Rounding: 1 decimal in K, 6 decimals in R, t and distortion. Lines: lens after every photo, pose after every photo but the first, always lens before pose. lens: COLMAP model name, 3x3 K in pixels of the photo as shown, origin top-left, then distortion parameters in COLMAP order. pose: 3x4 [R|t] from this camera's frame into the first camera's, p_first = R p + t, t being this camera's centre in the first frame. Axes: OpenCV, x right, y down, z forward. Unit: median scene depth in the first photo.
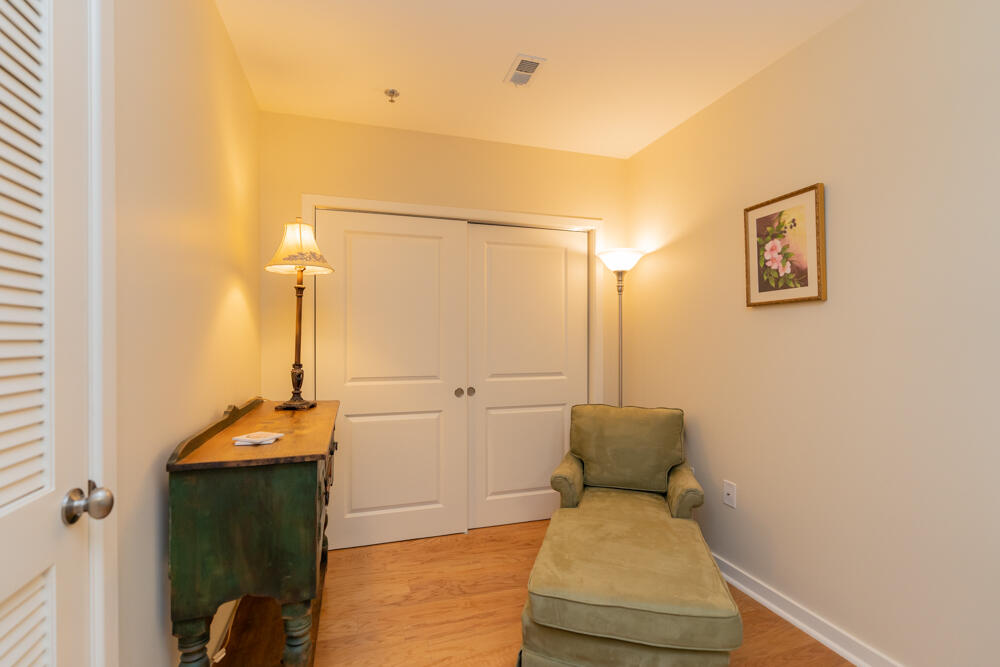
lens RADIAL K [[457.6, 0, 499.4], [0, 457.6, 340.4], [0, 0, 1]] dist [-0.003383, -0.000081]
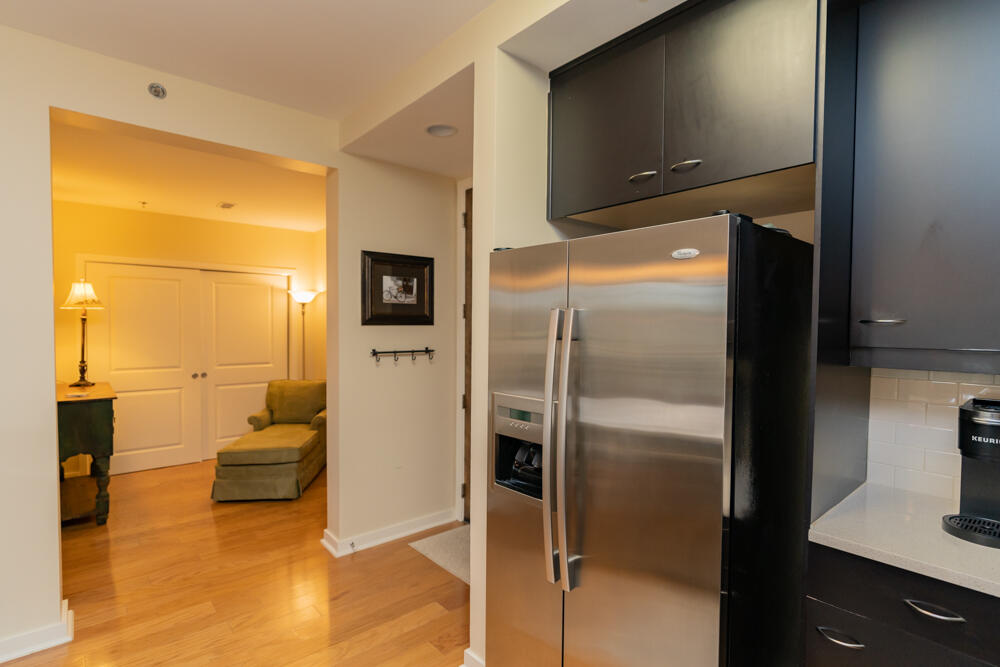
lens RADIAL K [[487.4, 0, 498.1], [0, 487.4, 339.4], [0, 0, 1]] dist [0.001627, 0.000008]
pose [[0.916681, -0.004680, 0.399592, 0.233142], [-0.005431, 0.999693, 0.024167, -0.071462], [-0.399583, -0.024324, 0.916374, -1.138836]]
